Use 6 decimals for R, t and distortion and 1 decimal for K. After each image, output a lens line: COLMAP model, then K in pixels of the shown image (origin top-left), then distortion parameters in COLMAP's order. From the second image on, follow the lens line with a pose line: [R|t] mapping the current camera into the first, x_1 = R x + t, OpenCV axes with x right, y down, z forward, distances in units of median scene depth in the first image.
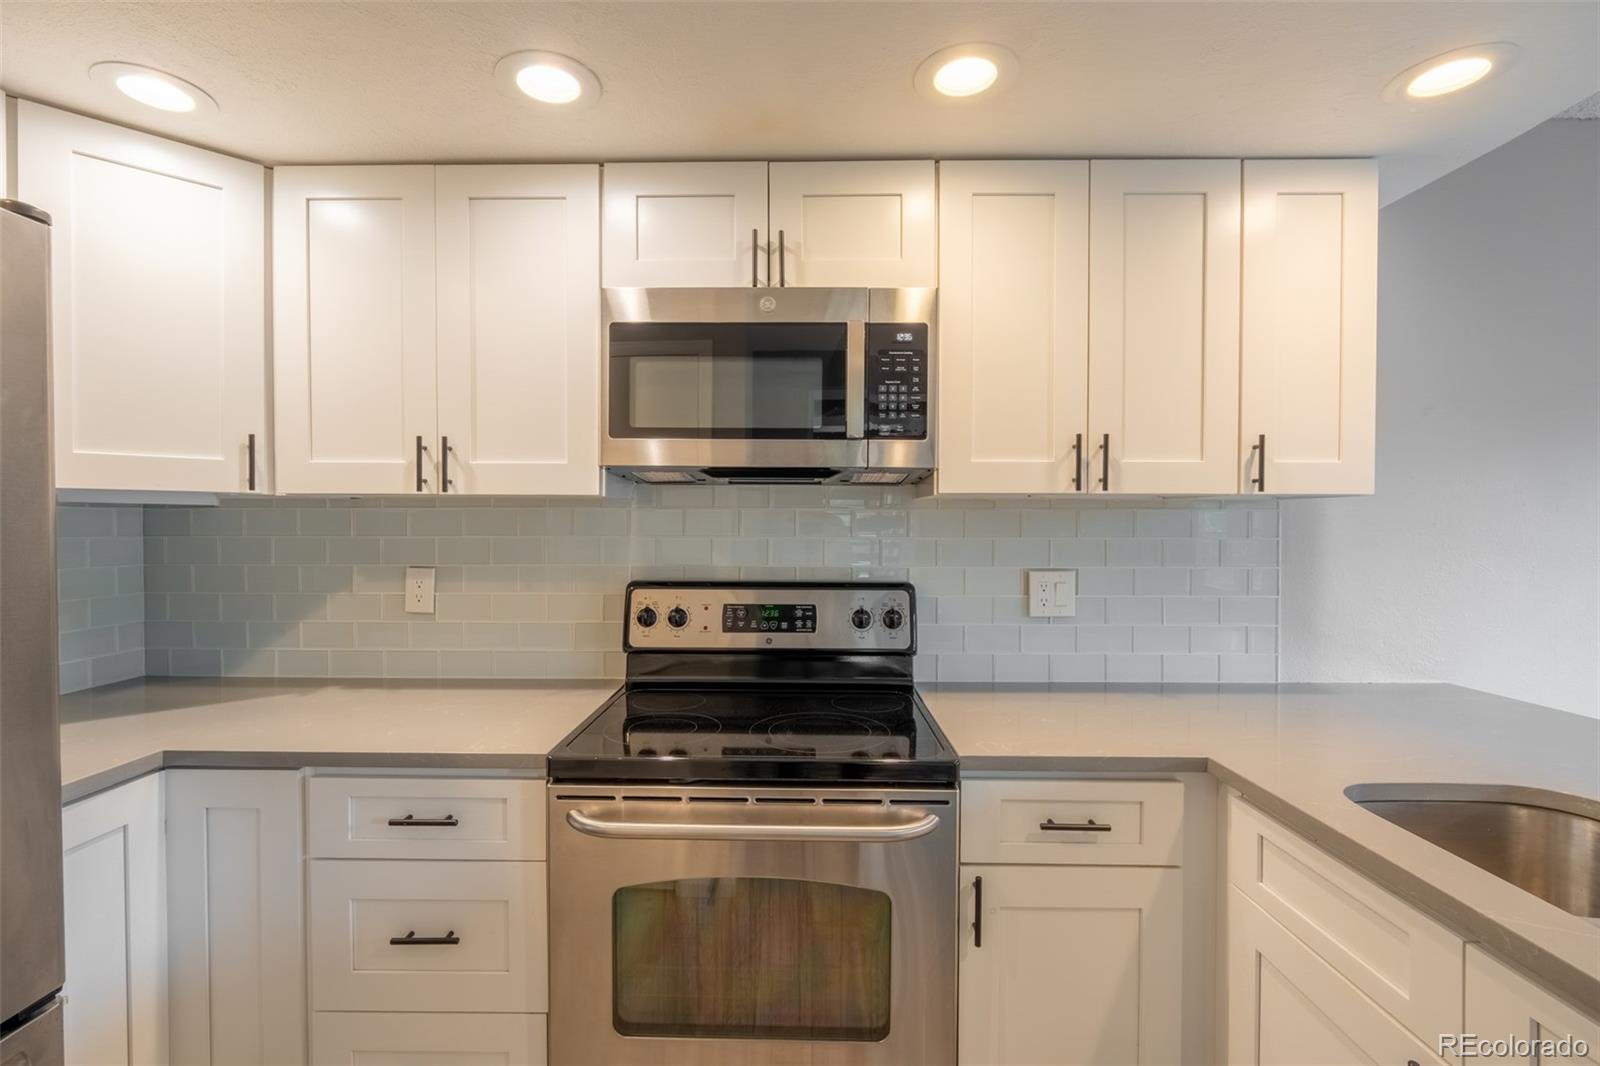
lens RADIAL K [[726.5, 0, 800.0], [0, 726.5, 533.0], [0, 0, 1]] dist [-0.001240, 0.000115]
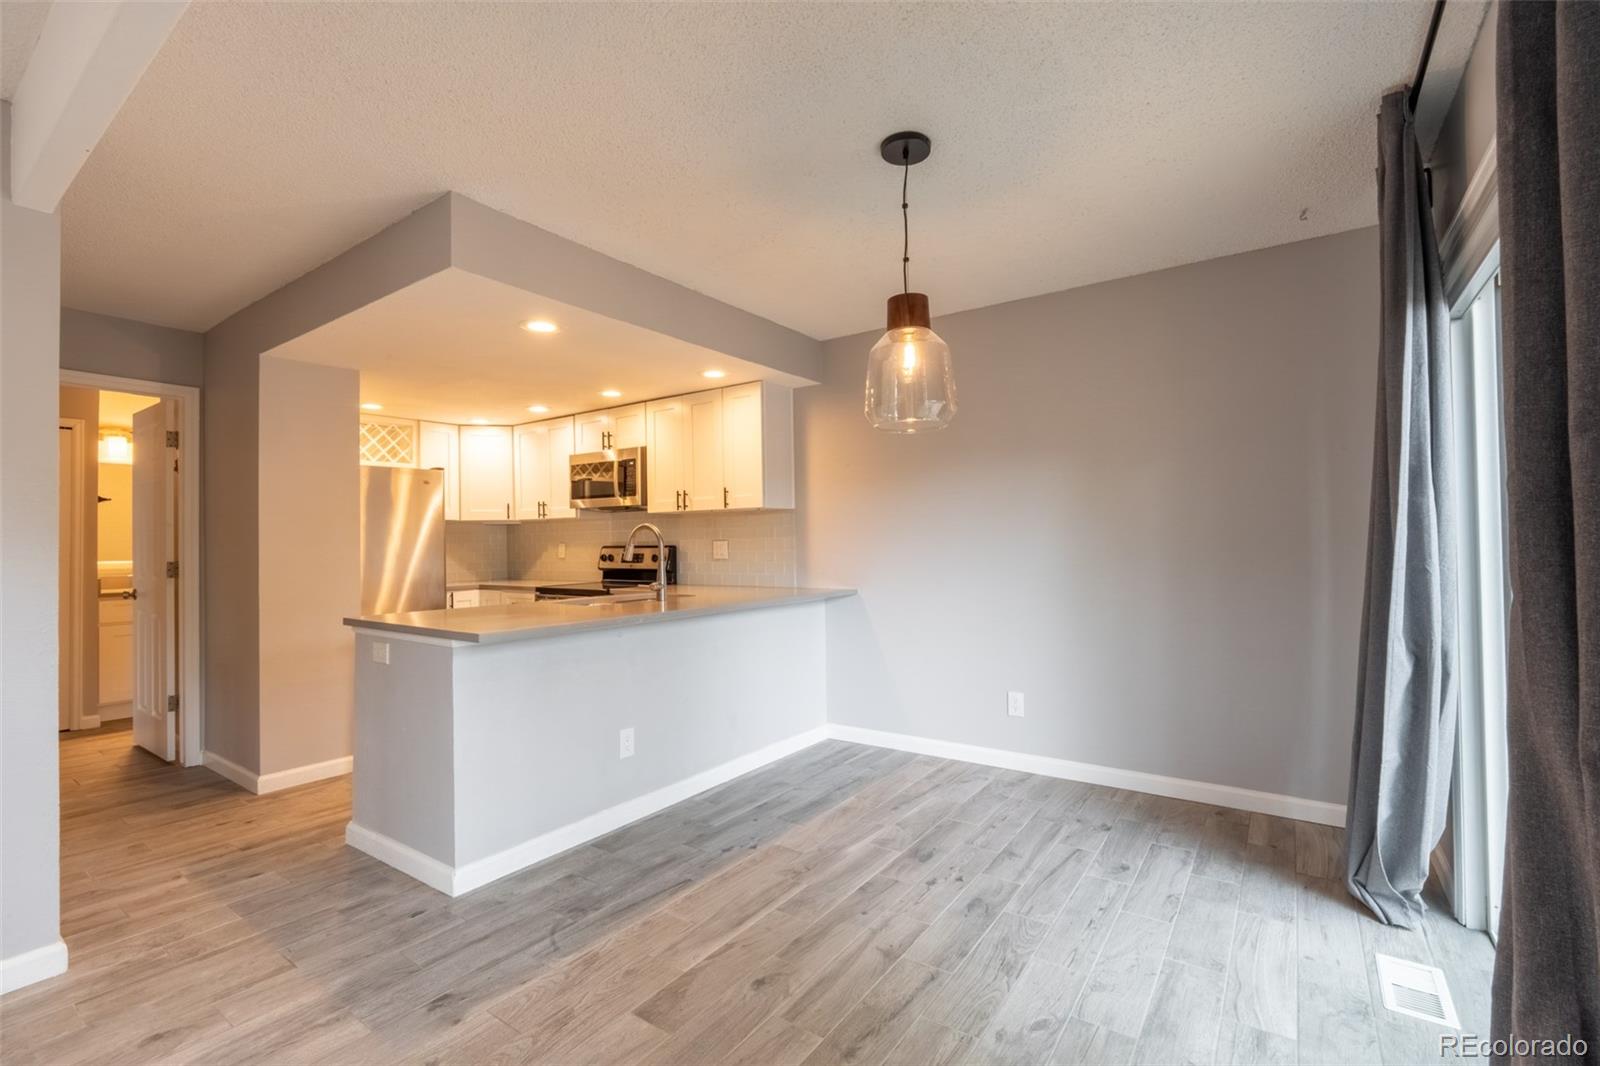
lens RADIAL K [[707.1, 0, 800.0], [0, 707.1, 533.0], [0, 0, 1]] dist [-0.000359, 0.000149]
pose [[0.824022, -0.022799, -0.566099, 2.295099], [0.022793, 0.999715, -0.007084, 0.059597], [0.566099, -0.007065, 0.824307, -1.006402]]
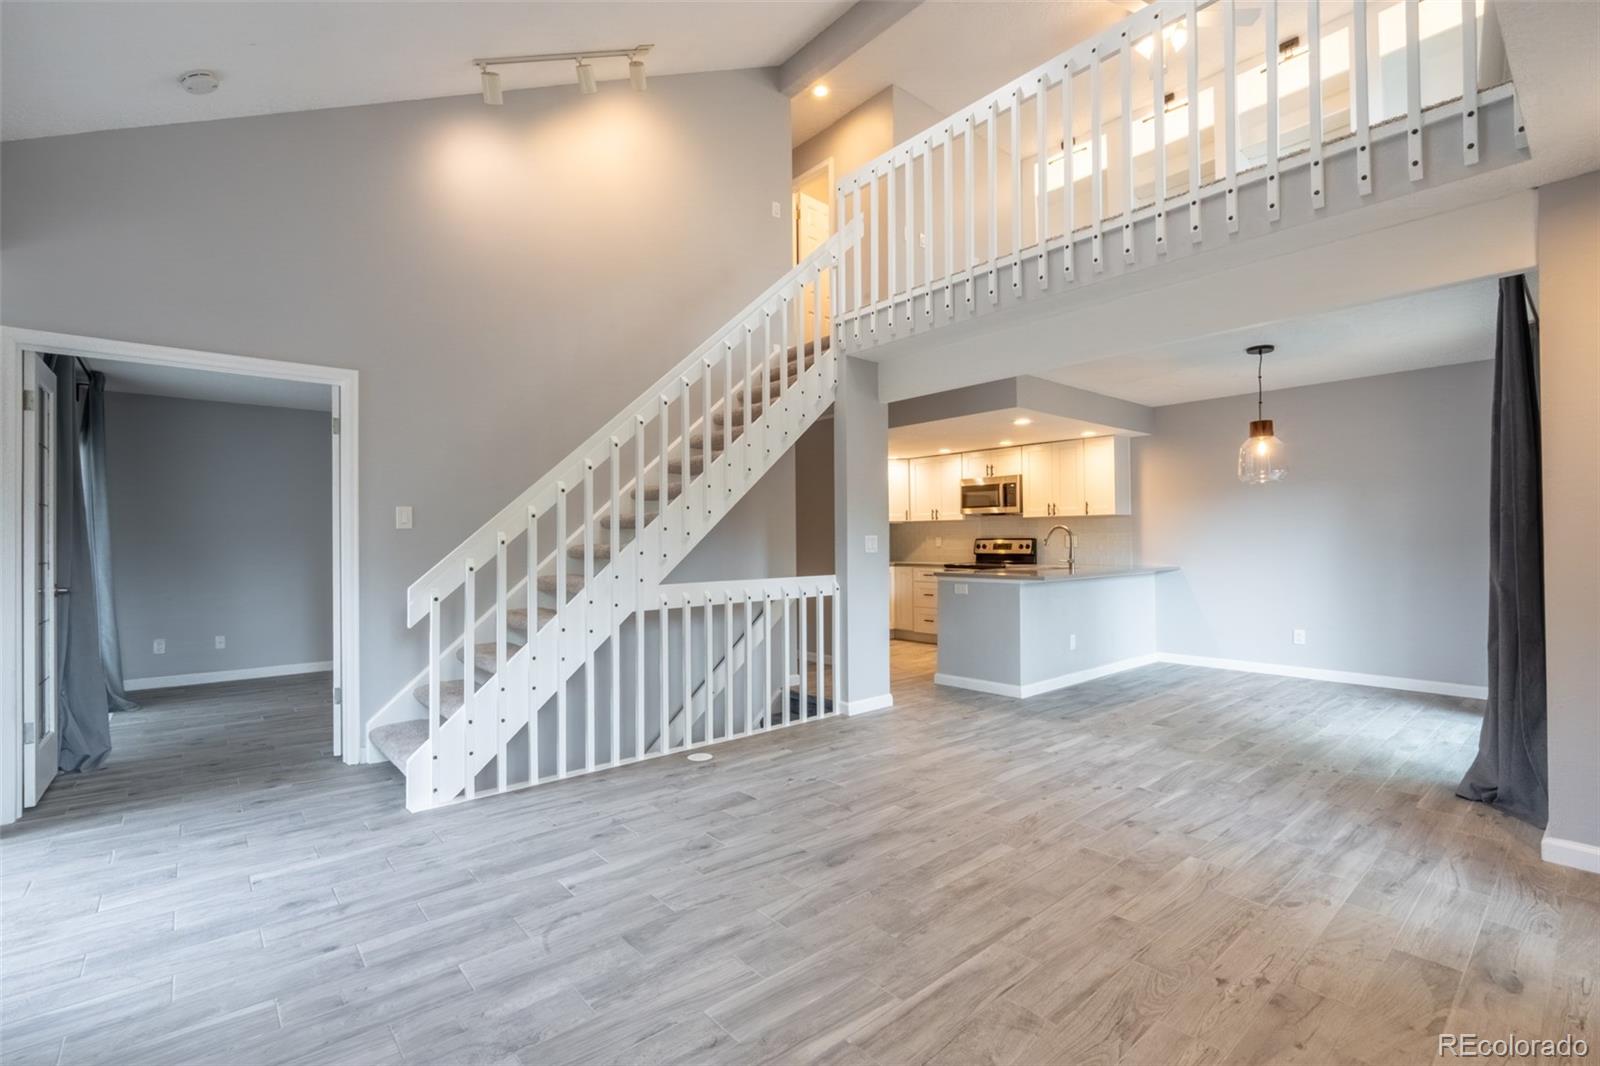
lens RADIAL K [[726.5, 0, 800.0], [0, 726.5, 533.0], [0, 0, 1]] dist [-0.001240, 0.000115]
pose [[0.668849, -0.016087, -0.743224, 2.629973], [0.020509, 0.999785, -0.003184, 0.029317], [0.743116, -0.013113, 0.669035, -3.094409]]
